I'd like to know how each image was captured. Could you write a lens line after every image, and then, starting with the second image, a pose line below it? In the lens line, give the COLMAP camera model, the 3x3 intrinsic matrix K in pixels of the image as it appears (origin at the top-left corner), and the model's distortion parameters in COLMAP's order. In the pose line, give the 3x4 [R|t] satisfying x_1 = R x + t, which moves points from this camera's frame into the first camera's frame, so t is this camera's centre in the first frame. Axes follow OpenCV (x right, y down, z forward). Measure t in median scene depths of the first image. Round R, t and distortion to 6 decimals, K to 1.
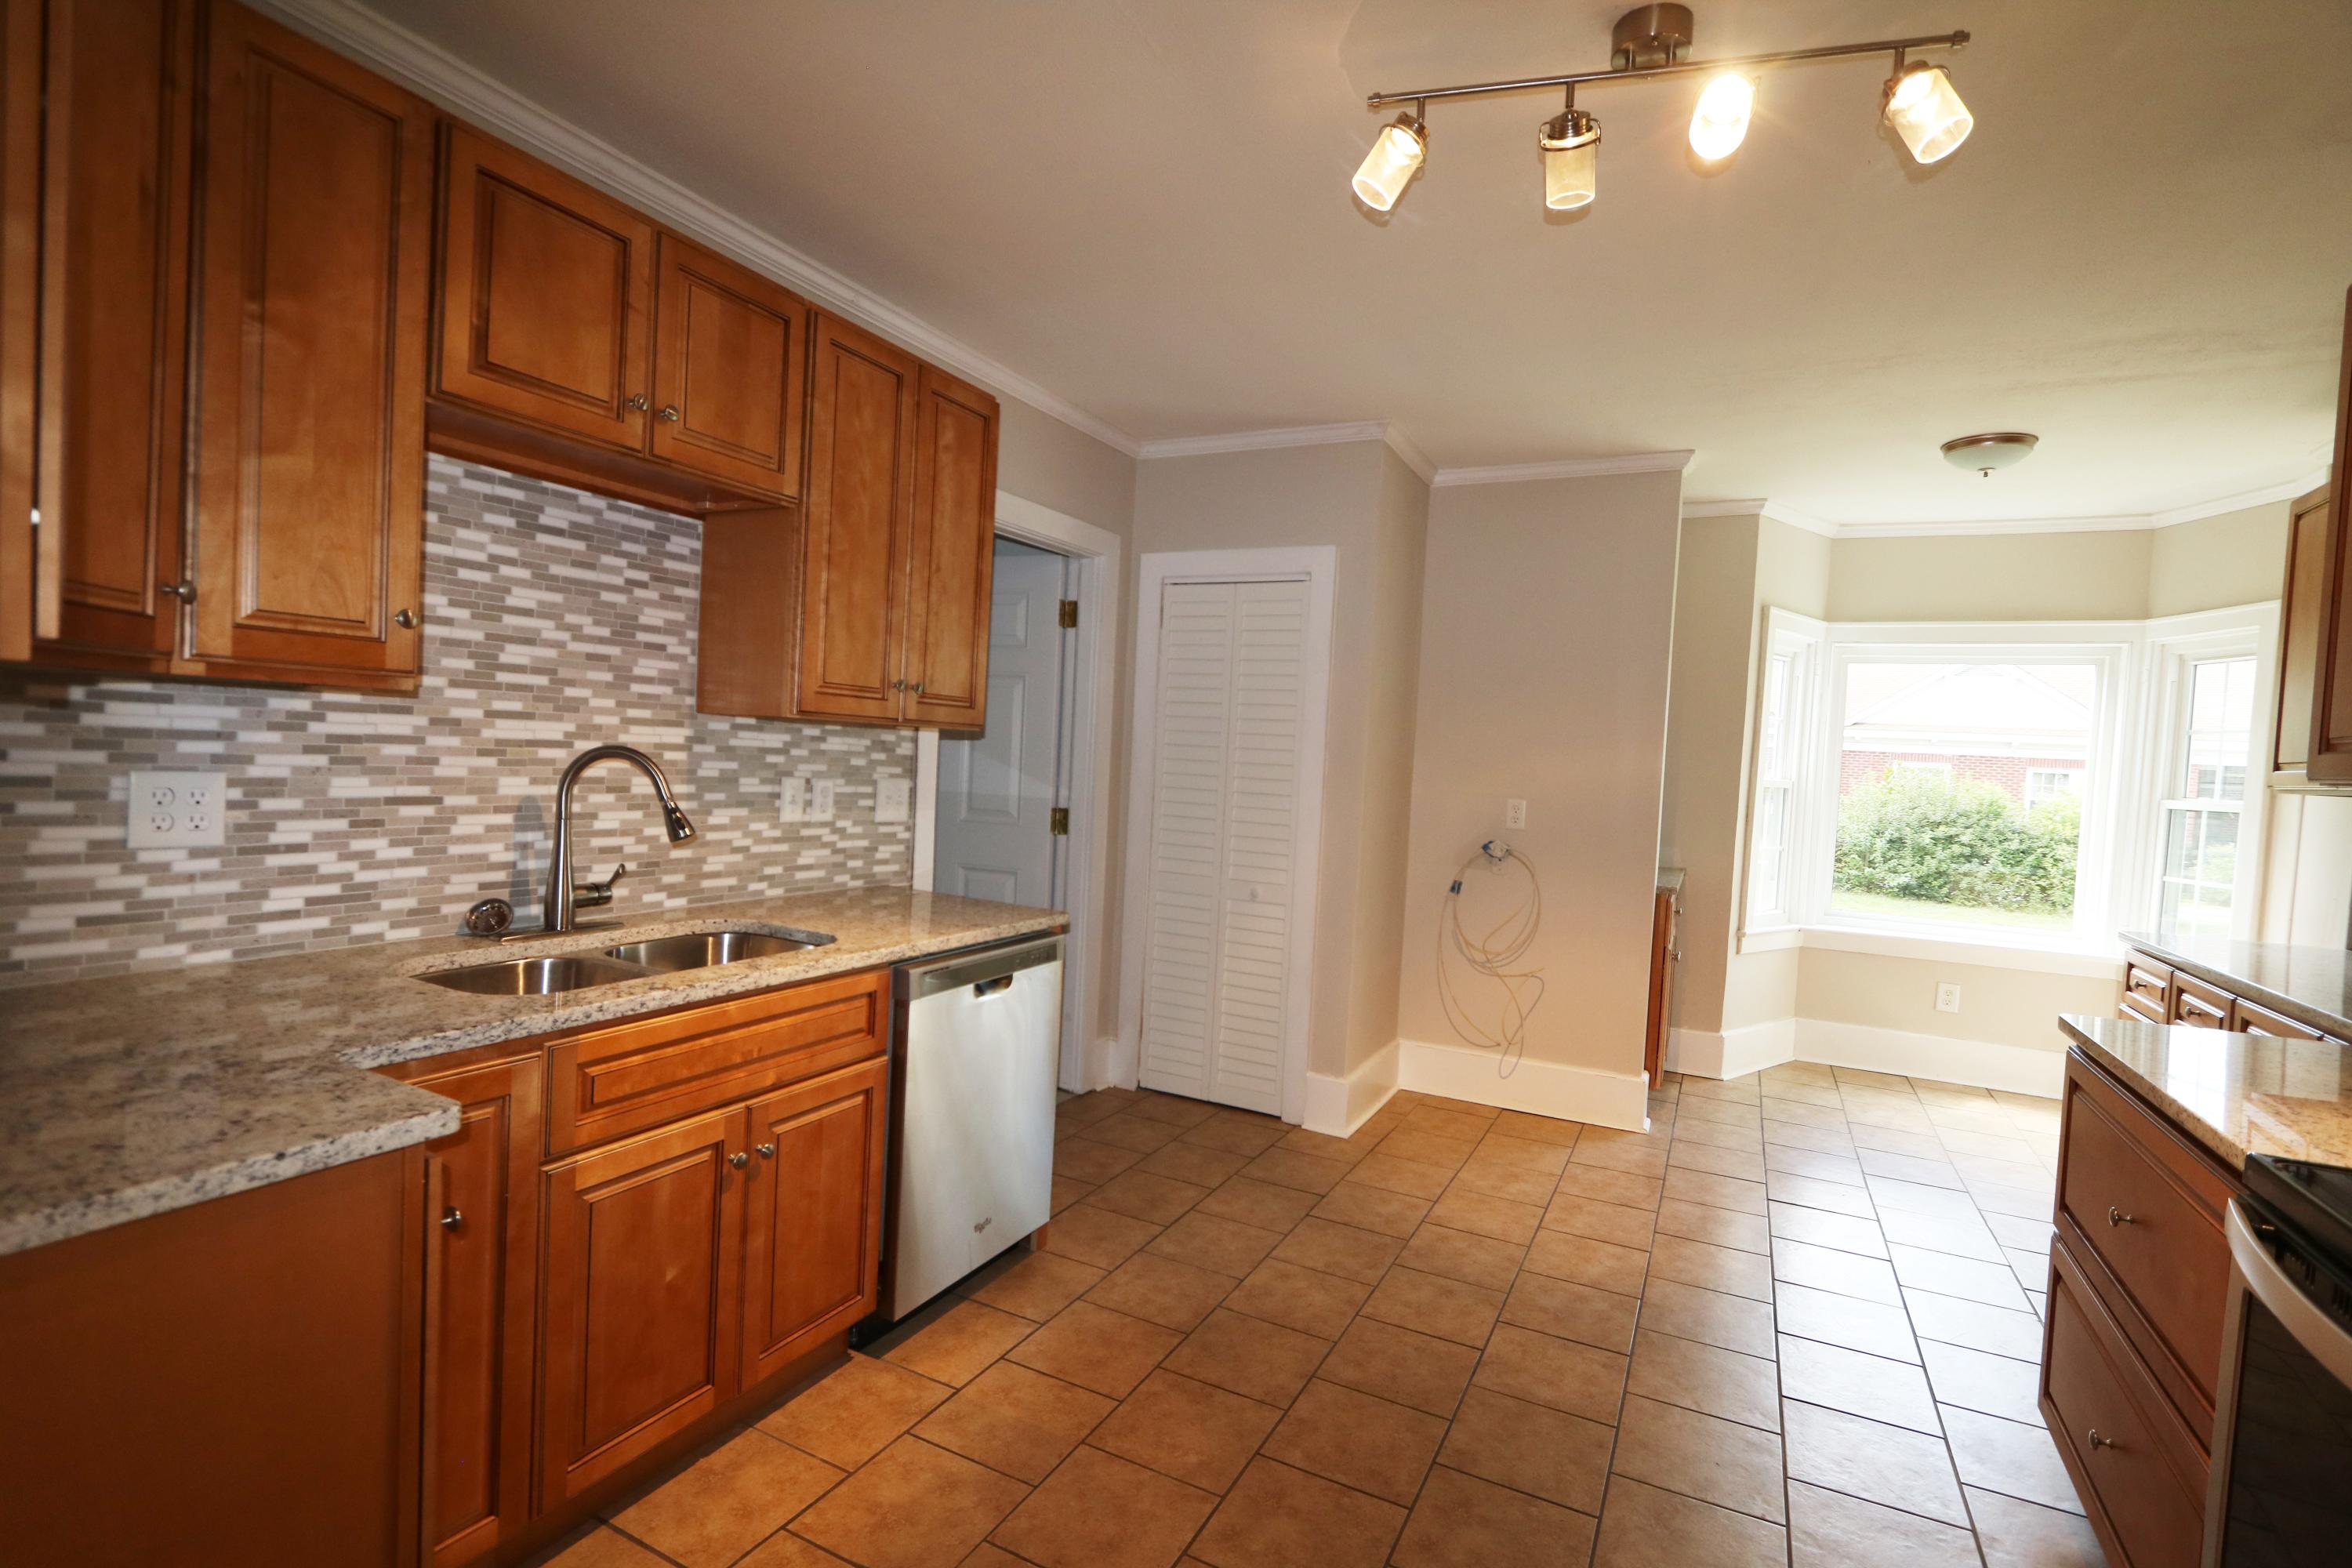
lens RADIAL K [[1081.8, 0, 1191.5], [0, 1081.8, 794.1], [0, 0, 1]] dist [-0.014604, 0.000703]
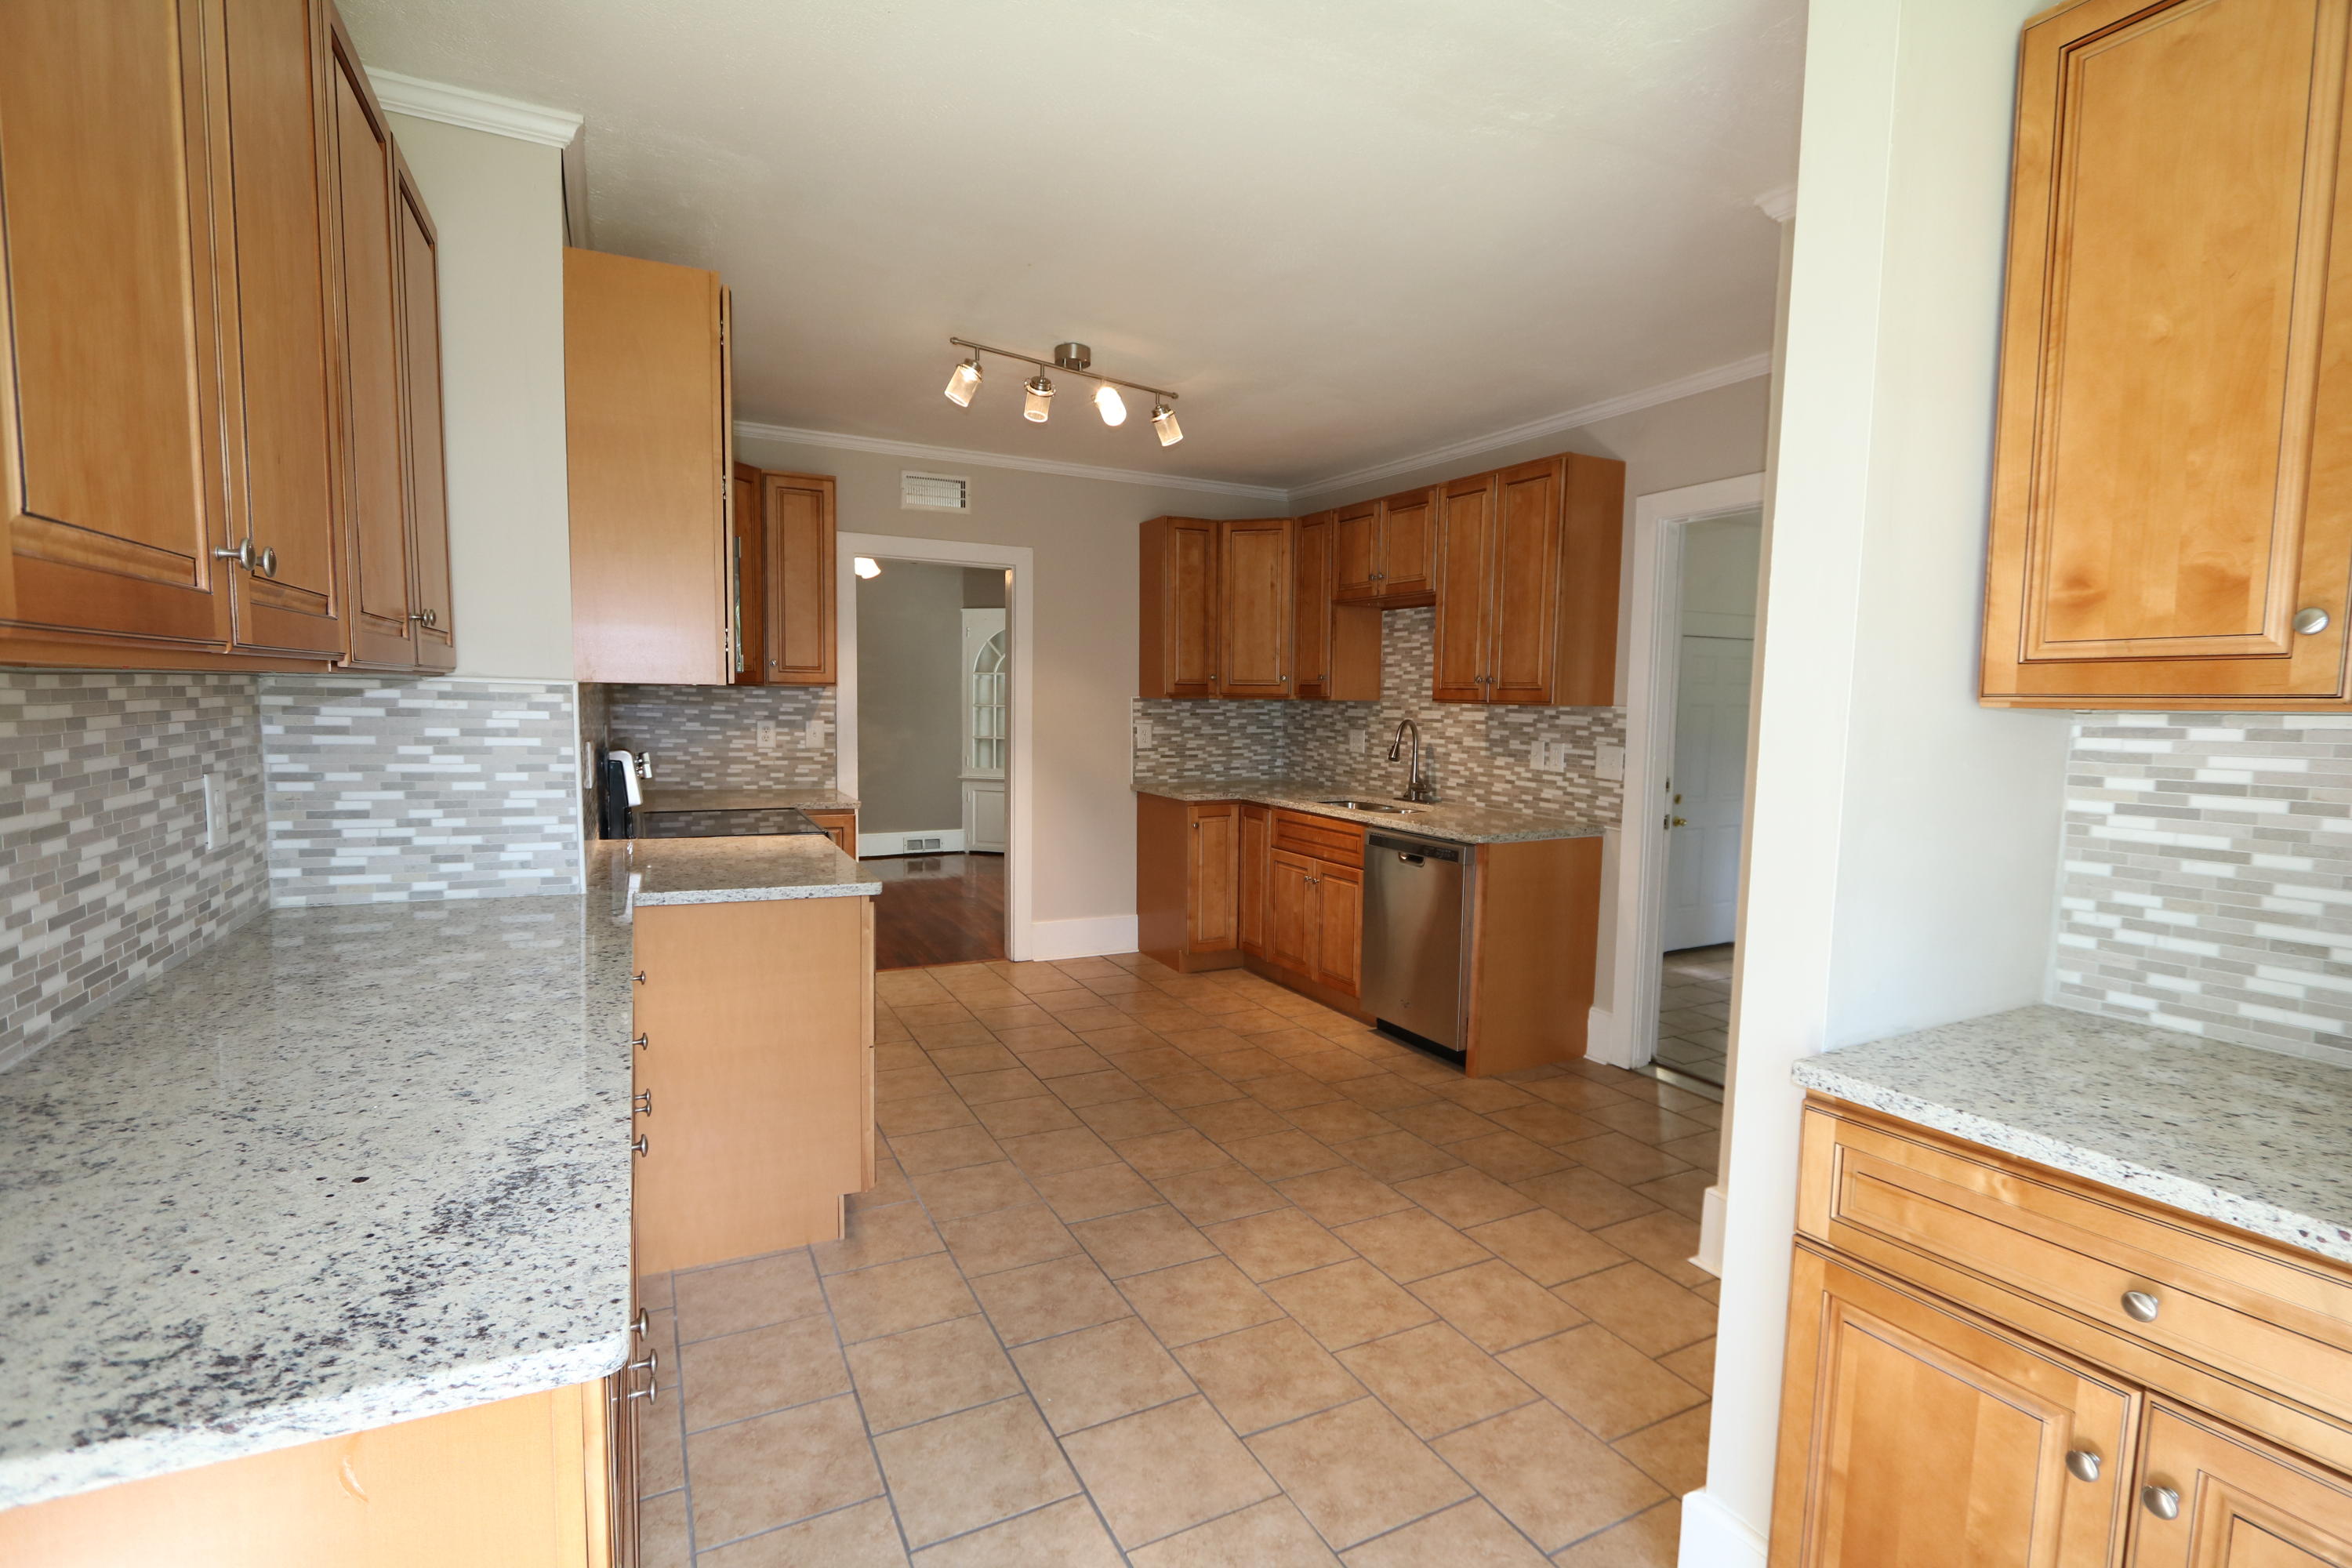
lens RADIAL K [[1081.8, 0, 1191.5], [0, 1081.8, 794.1], [0, 0, 1]] dist [-0.014604, 0.000703]
pose [[-0.582226, 0.010558, -0.812959, 1.123644], [-0.078445, 0.994521, 0.069097, -0.007381], [0.809234, 0.104003, -0.578207, 1.392265]]
